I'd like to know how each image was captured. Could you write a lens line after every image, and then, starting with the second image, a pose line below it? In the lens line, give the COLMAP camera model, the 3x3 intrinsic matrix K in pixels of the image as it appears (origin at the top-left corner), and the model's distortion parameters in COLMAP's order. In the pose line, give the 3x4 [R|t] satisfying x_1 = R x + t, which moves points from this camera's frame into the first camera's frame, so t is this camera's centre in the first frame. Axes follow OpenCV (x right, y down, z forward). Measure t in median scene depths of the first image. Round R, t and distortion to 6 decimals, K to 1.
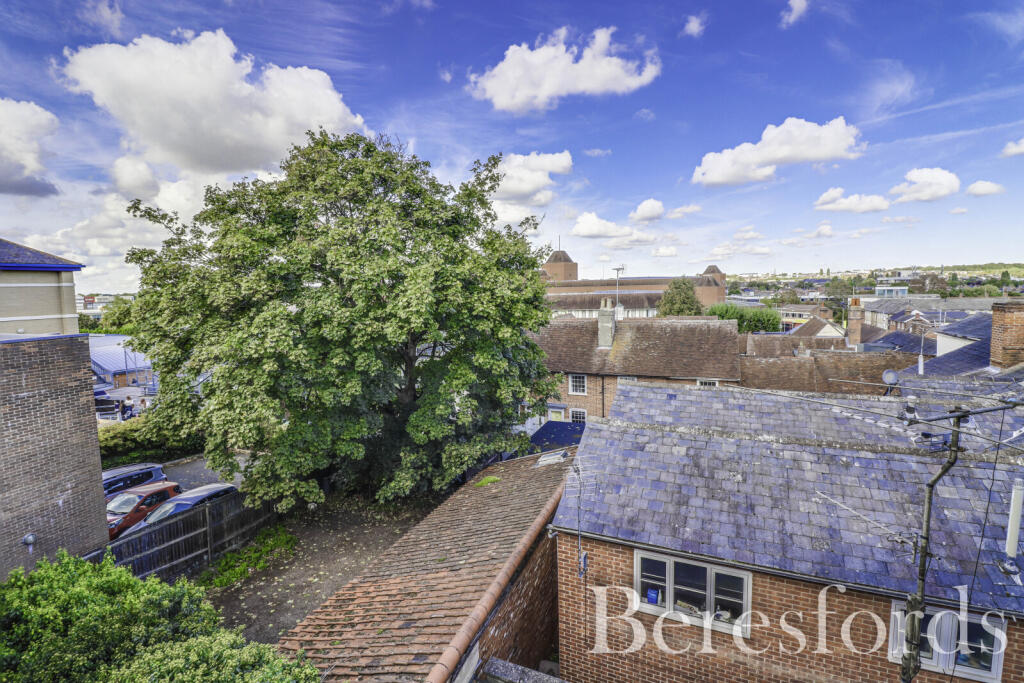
lens RADIAL K [[483.4, 0, 512.1], [0, 483.4, 304.5], [0, 0, 1]] dist [-0.031495, -0.000552]
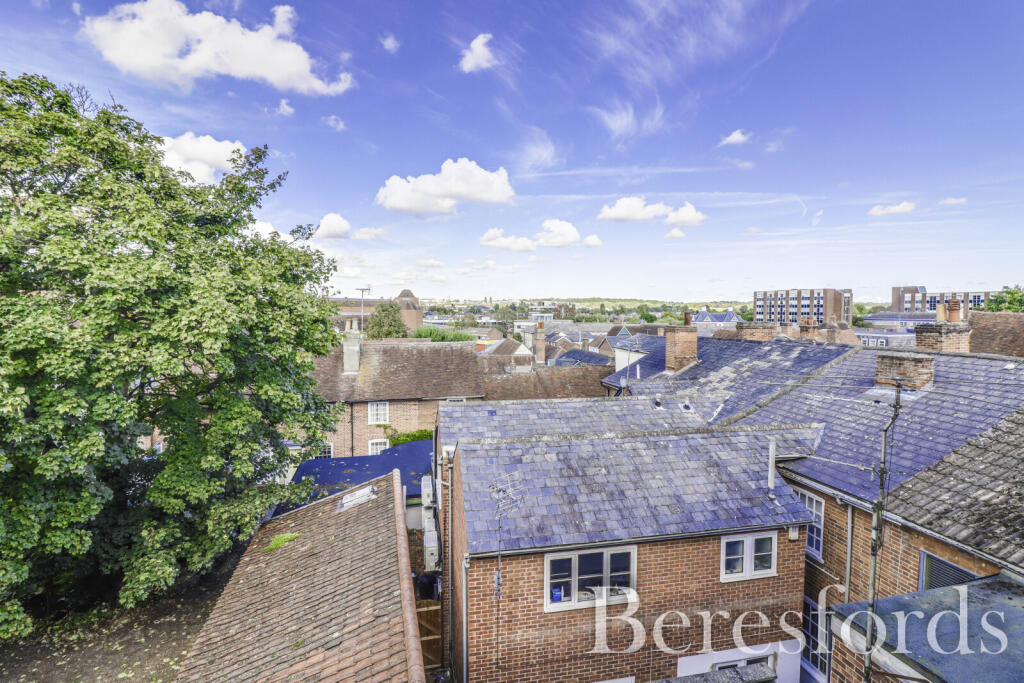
lens RADIAL K [[502.6, 0, 507.5], [0, 502.6, 317.0], [0, 0, 1]] dist [-0.014341, -0.008998]
pose [[0.792762, 0.015593, 0.609331, -0.257493], [-0.002218, 0.999740, -0.022698, 0.005207], [-0.609527, 0.016642, 0.792591, 0.083516]]
